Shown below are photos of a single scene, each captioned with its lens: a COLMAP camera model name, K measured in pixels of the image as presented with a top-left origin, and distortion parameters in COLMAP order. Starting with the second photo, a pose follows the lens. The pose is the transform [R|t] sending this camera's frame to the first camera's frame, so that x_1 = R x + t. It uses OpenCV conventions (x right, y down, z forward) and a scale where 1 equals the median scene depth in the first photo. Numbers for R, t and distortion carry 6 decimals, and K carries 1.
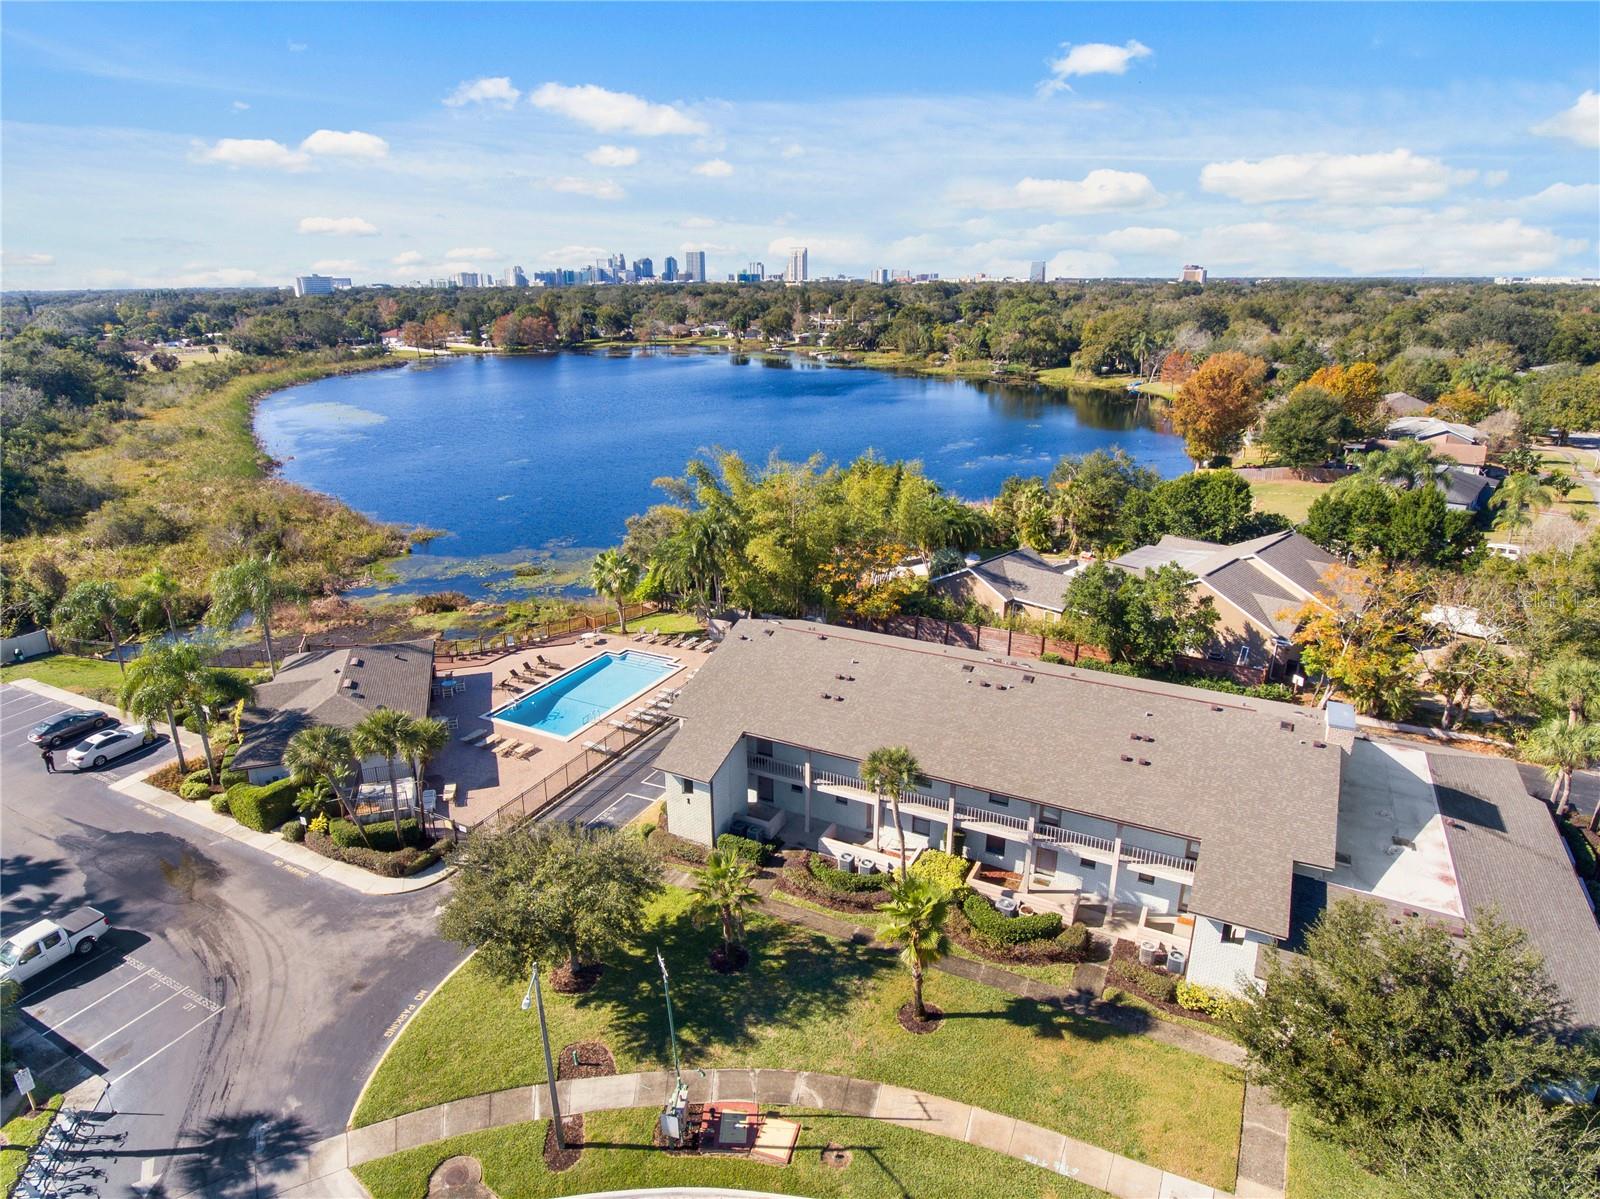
lens RADIAL K [[942.8, 0, 800.0], [0, 942.8, 599.5], [0, 0, 1]] dist [-0.032280, -0.000609]
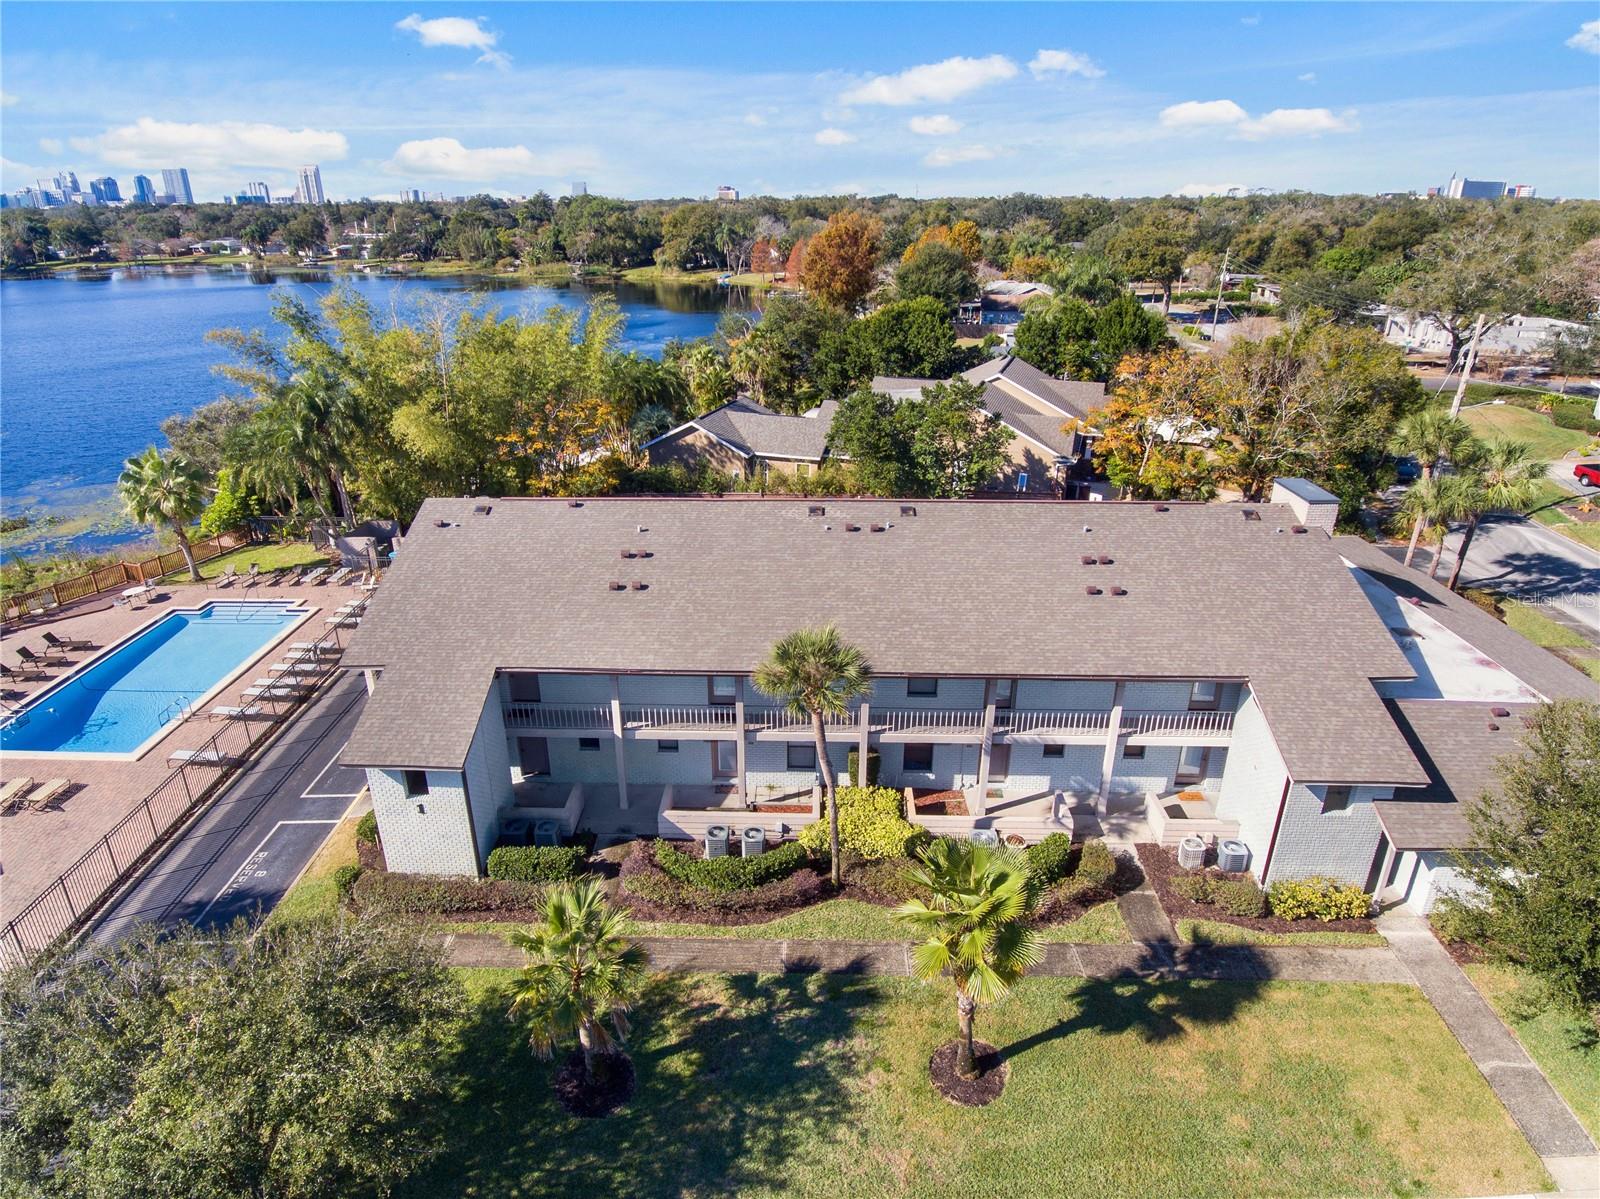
lens RADIAL K [[932.5, 0, 764.9], [0, 932.5, 594.9], [0, 0, 1]] dist [-0.004839, -0.003628]
pose [[0.911231, -0.166088, 0.376925, -0.076843], [0.142274, 0.985692, 0.090382, 0.044522], [-0.386543, -0.028733, 0.921824, 0.269765]]
